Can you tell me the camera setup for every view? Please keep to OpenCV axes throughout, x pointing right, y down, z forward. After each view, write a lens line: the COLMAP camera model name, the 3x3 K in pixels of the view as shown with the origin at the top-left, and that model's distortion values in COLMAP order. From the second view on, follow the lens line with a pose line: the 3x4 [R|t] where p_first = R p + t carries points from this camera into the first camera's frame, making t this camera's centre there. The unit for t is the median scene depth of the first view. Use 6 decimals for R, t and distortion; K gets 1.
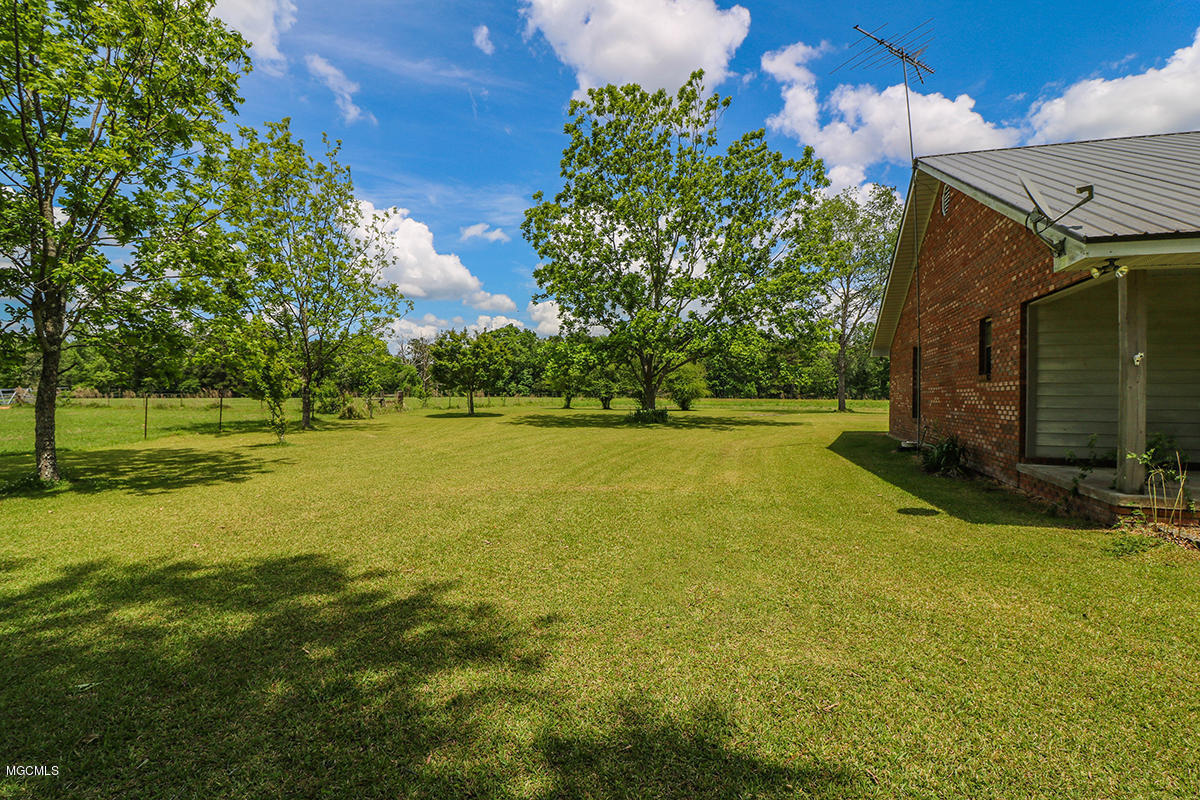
lens RADIAL K [[555.4, 0, 602.5], [0, 555.4, 395.8], [0, 0, 1]] dist [0.024189, -0.022665]
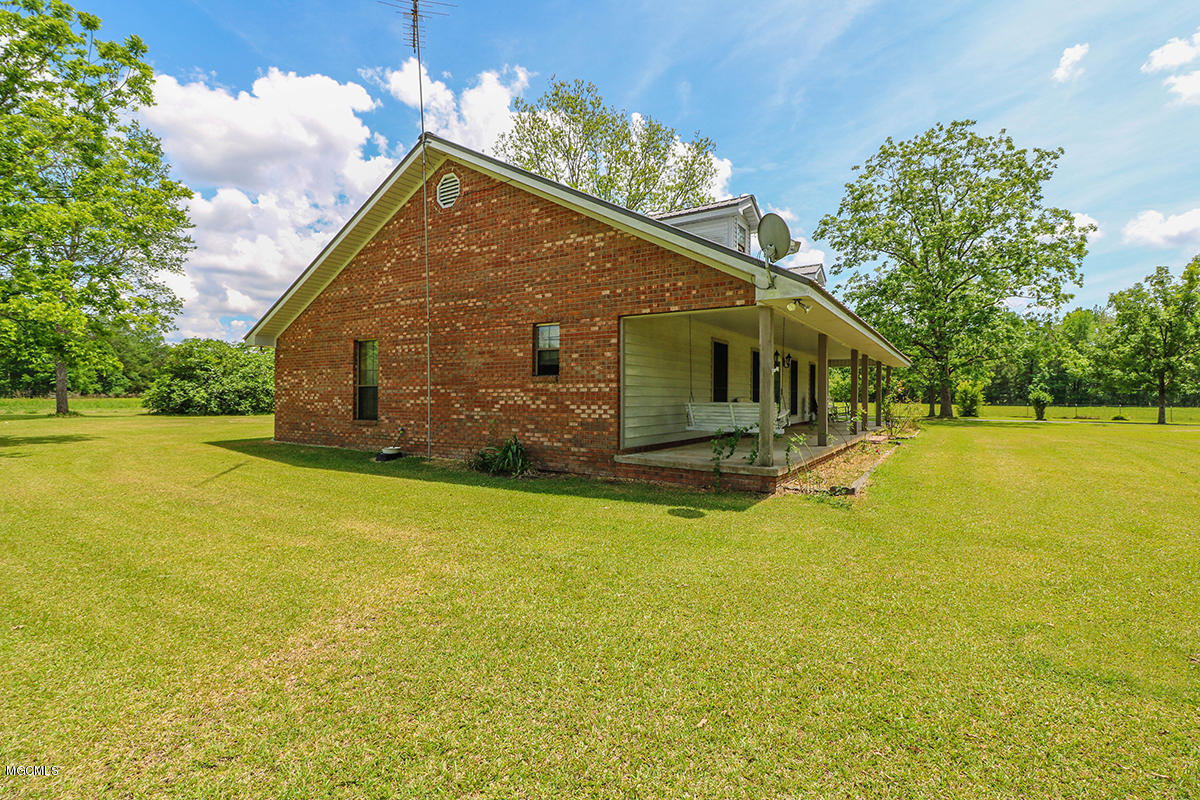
lens RADIAL K [[555.3, 0, 600.0], [0, 555.3, 400.0], [0, 0, 1]] dist [-0.000361, -0.010126]
pose [[0.284622, -0.003703, 0.958633, -0.108762], [-0.005606, 0.999969, 0.005527, 0.000393], [-0.958623, -0.006948, 0.284593, 0.218925]]
